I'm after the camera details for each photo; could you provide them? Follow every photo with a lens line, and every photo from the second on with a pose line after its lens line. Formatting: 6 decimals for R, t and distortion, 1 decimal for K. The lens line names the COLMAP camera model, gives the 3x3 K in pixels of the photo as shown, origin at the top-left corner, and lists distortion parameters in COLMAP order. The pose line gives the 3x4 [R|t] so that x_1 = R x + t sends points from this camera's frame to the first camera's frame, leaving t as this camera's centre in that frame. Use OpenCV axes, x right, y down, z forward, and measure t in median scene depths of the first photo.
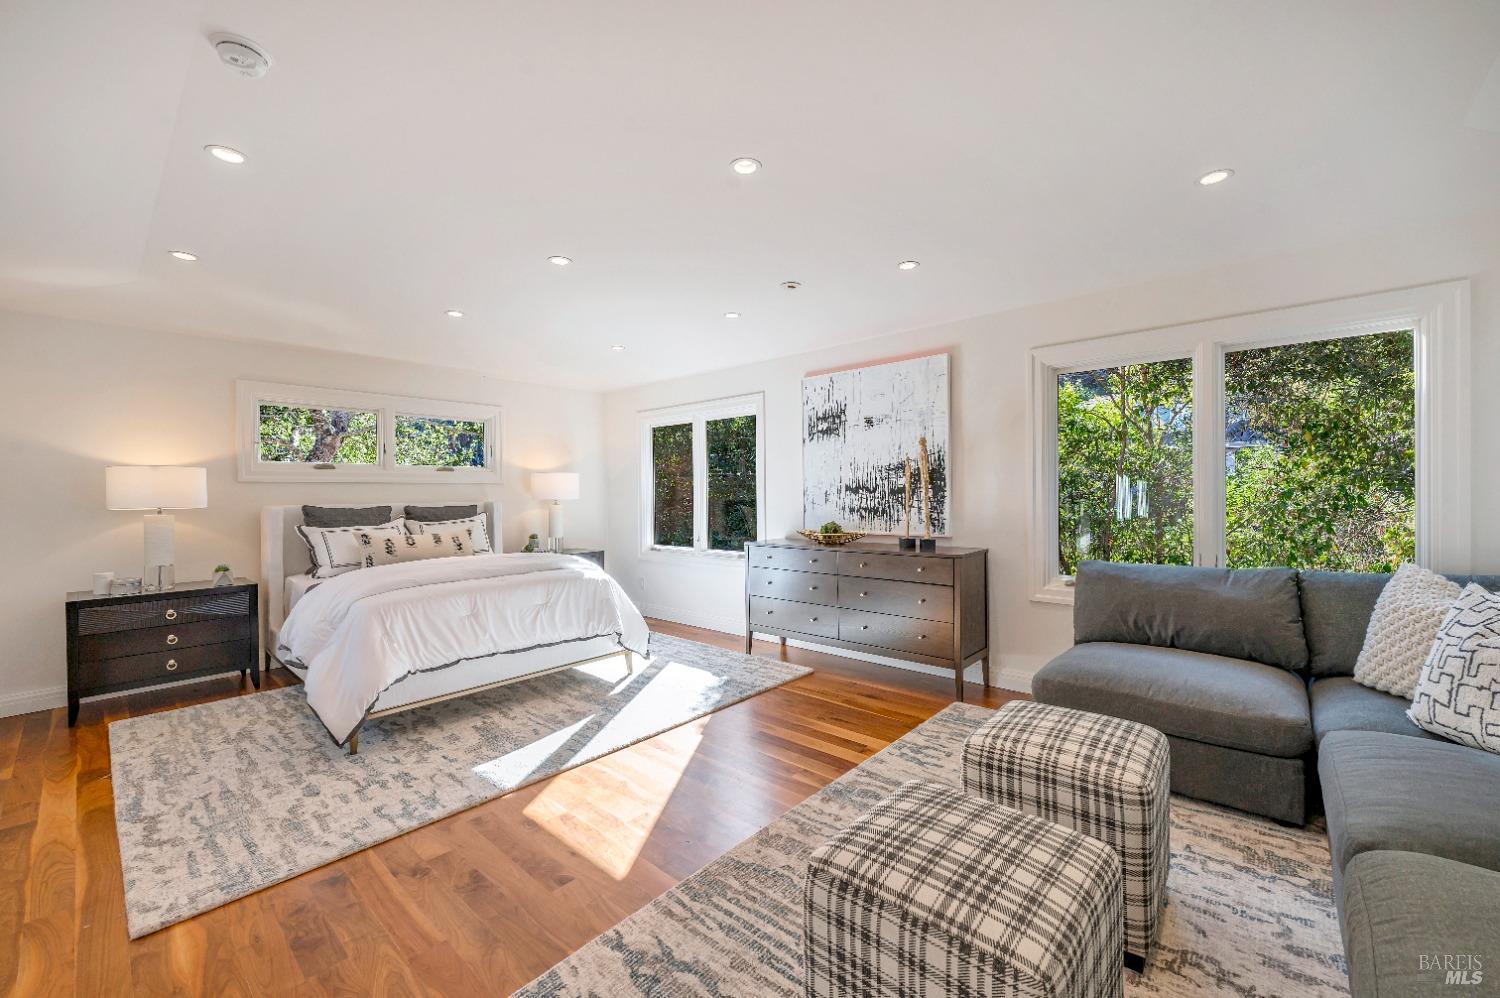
lens RADIAL K [[600.2, 0, 750.0], [0, 600.2, 499.0], [0, 0, 1]] dist [-0.003062, -0.000202]
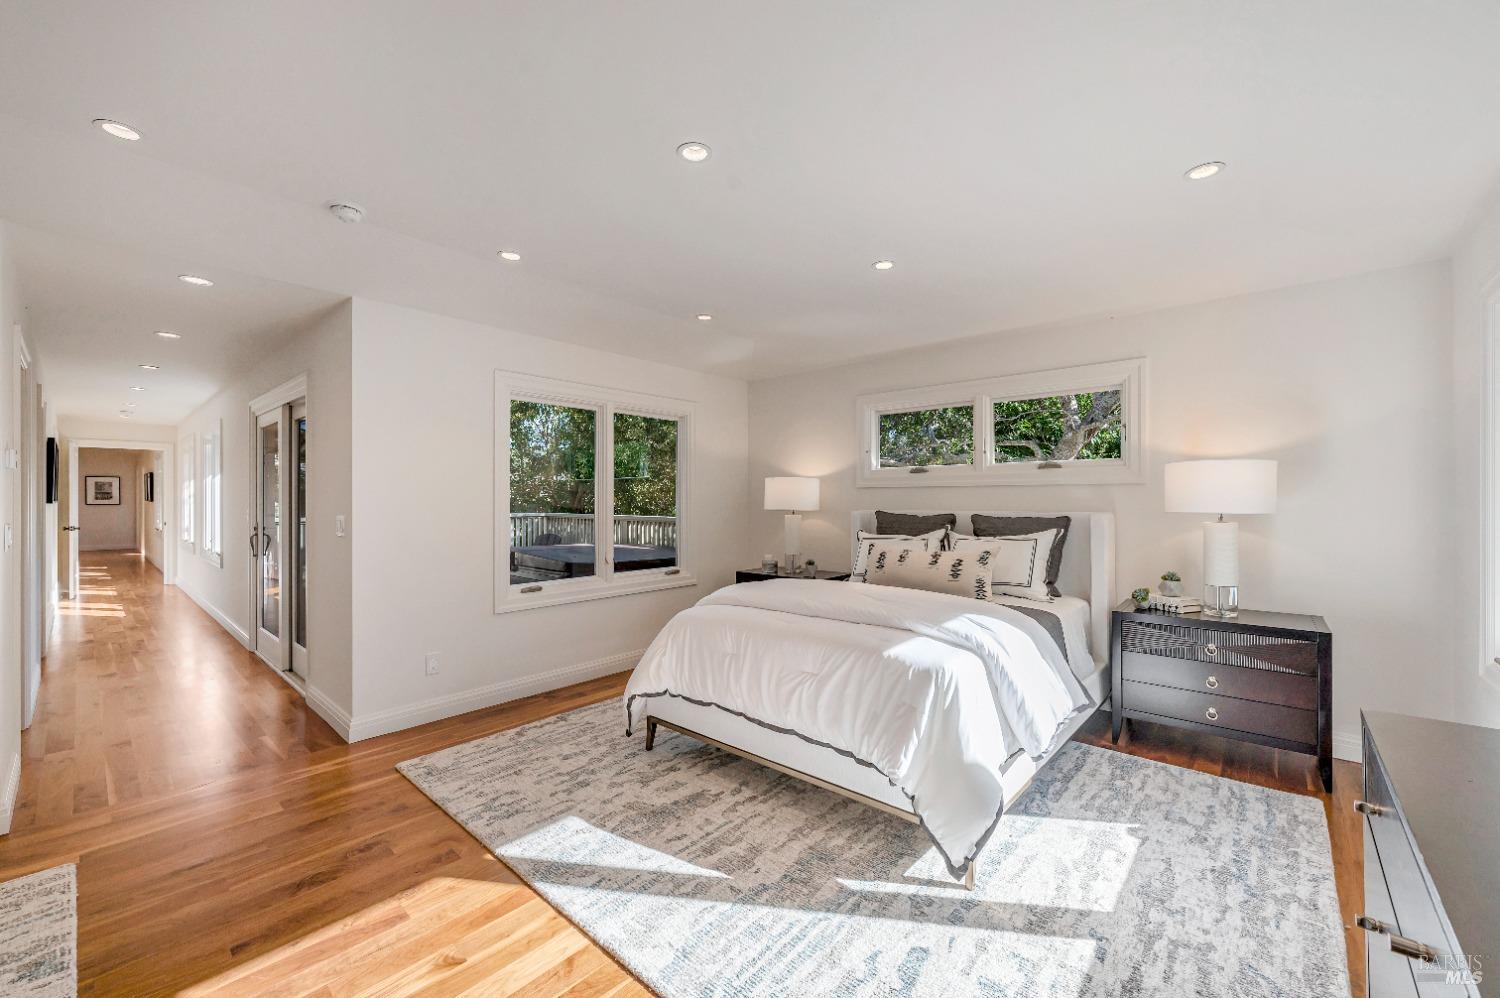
lens RADIAL K [[600.2, 0, 750.0], [0, 600.2, 499.0], [0, 0, 1]] dist [-0.003062, -0.000202]
pose [[0.005784, 0.011330, -0.999919, 0.343253], [-0.010768, 0.999879, 0.011267, -0.024259], [0.999925, 0.010702, 0.005905, 1.044511]]
